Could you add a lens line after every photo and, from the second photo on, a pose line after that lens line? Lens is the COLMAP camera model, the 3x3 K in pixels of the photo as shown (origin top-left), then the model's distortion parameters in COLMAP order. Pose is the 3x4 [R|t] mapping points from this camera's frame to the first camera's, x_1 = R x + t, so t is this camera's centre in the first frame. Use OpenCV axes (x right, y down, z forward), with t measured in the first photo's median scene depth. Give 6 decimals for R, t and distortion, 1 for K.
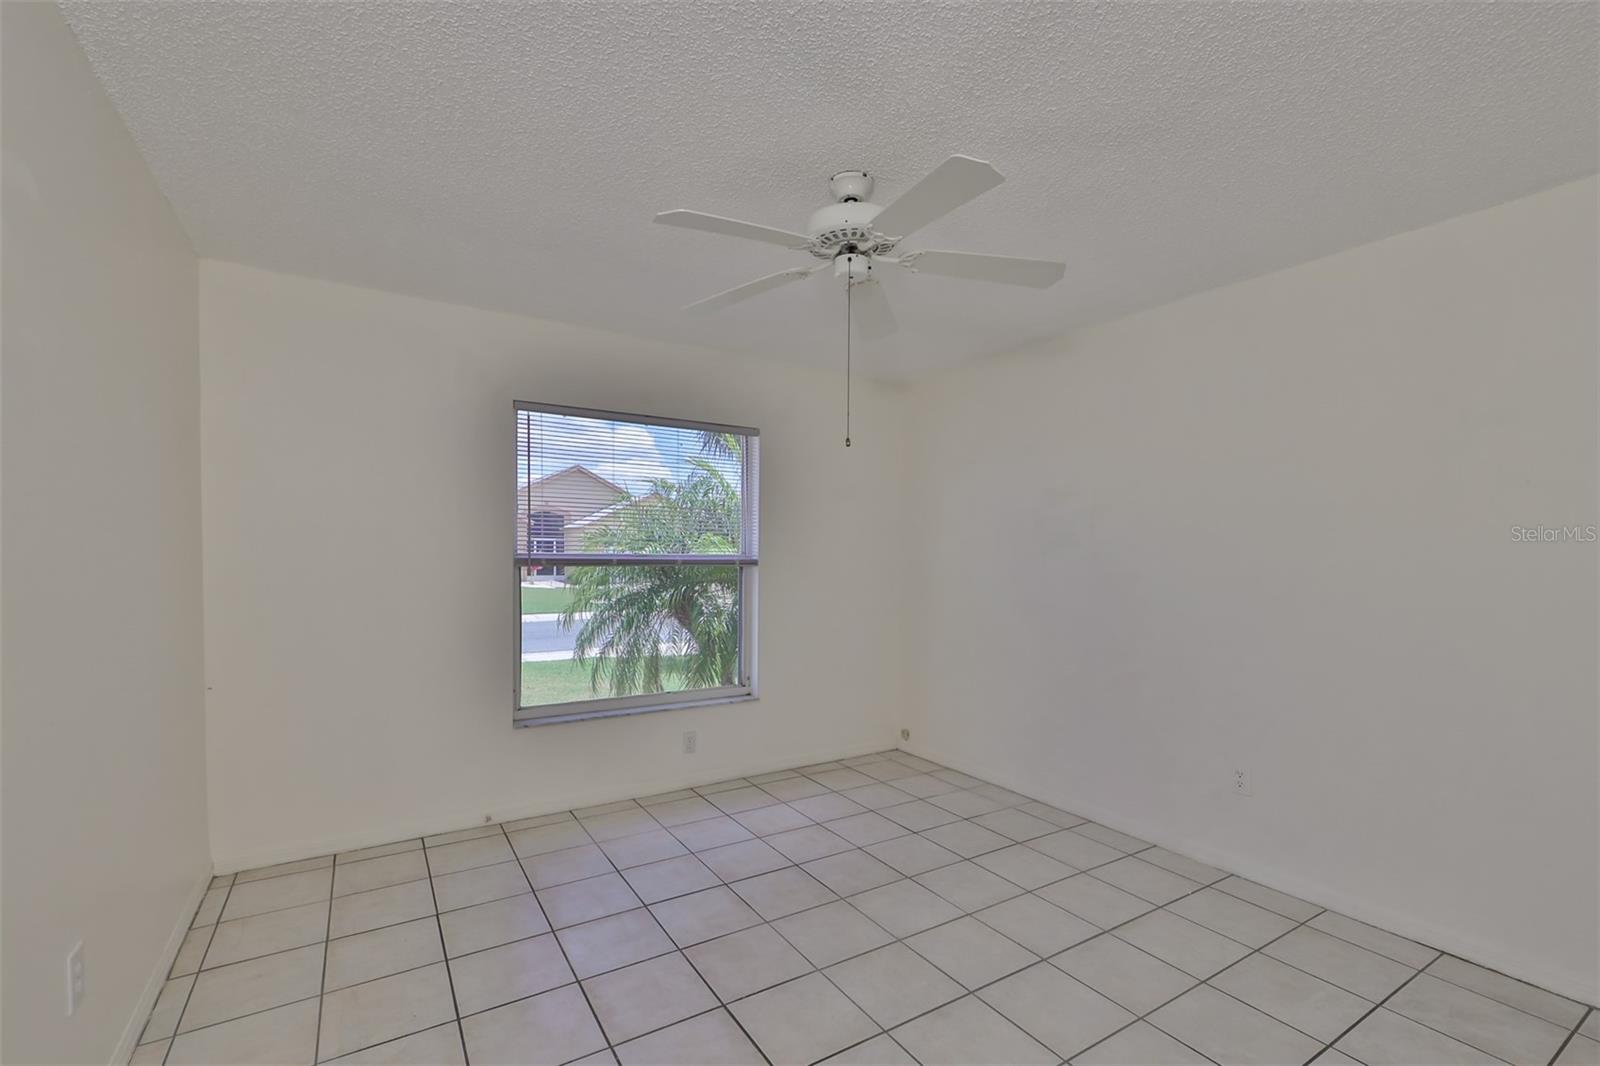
lens RADIAL K [[667.8, 0, 796.8], [0, 667.8, 563.9], [0, 0, 1]] dist [0.000840, 0.000141]
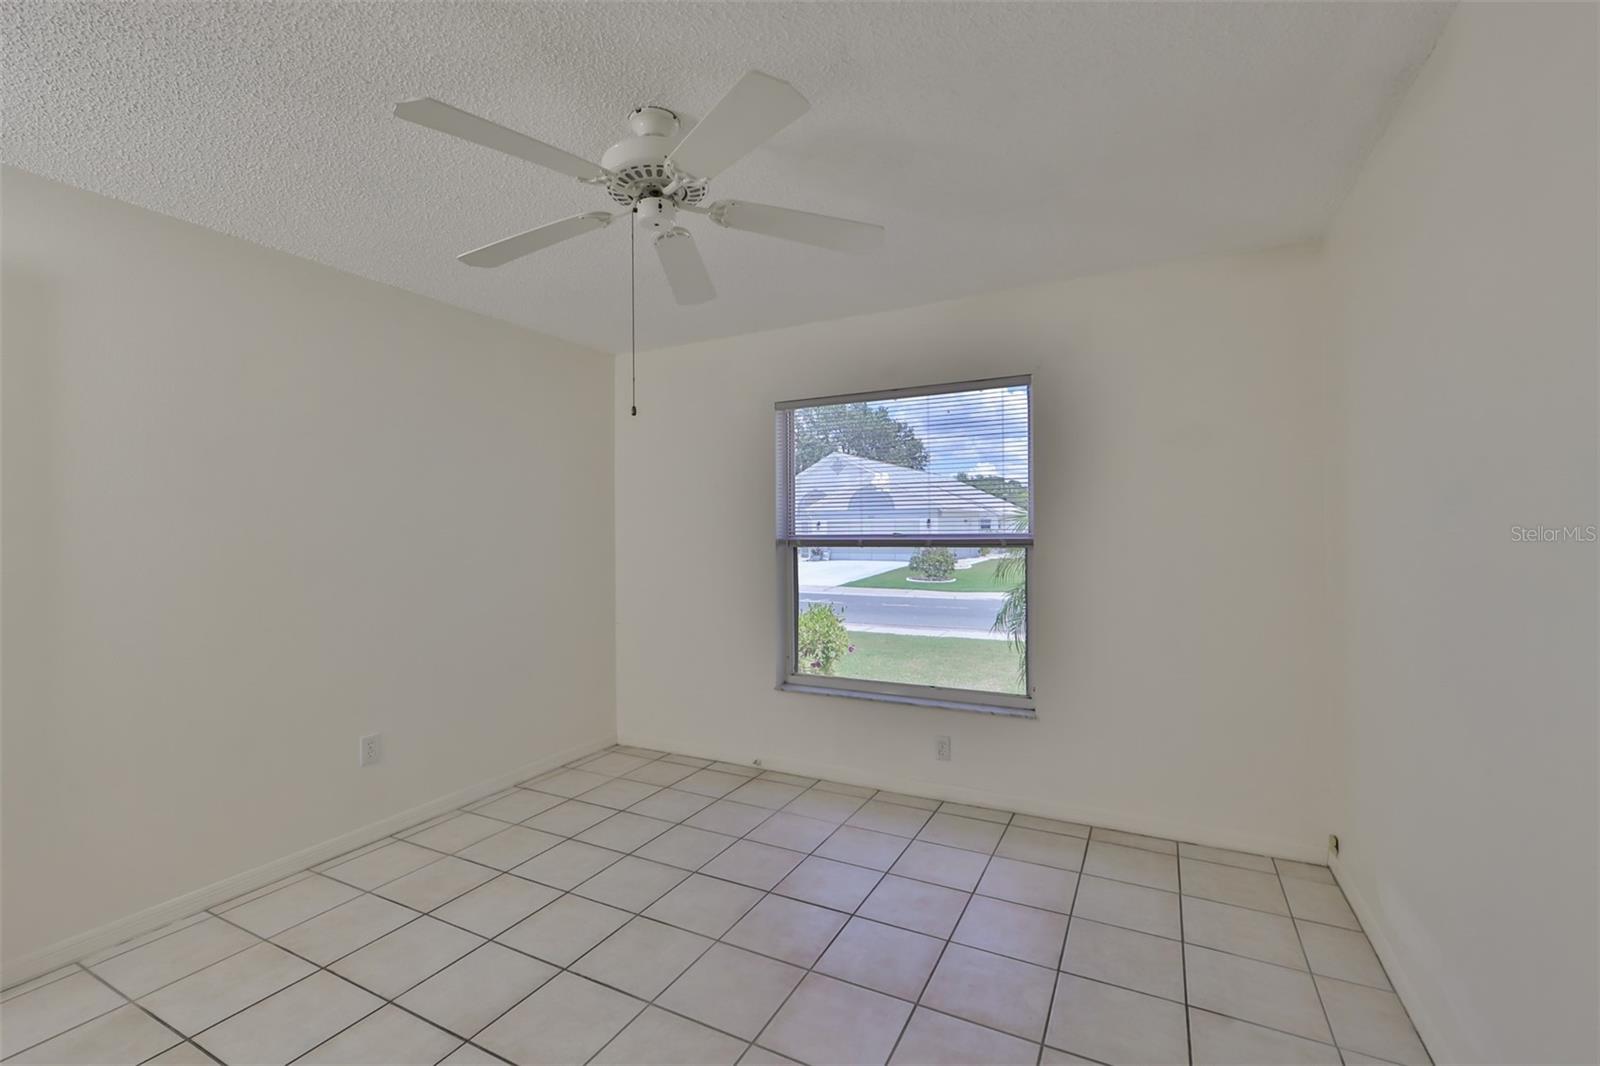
lens RADIAL K [[667.8, 0, 805.8], [0, 667.8, 526.4], [0, 0, 1]] dist [0.000840, 0.000141]
pose [[0.527679, -0.021562, -0.849170, 0.570419], [0.003329, 0.999723, -0.023317, -0.004746], [0.849437, 0.009477, 0.527605, 0.438807]]
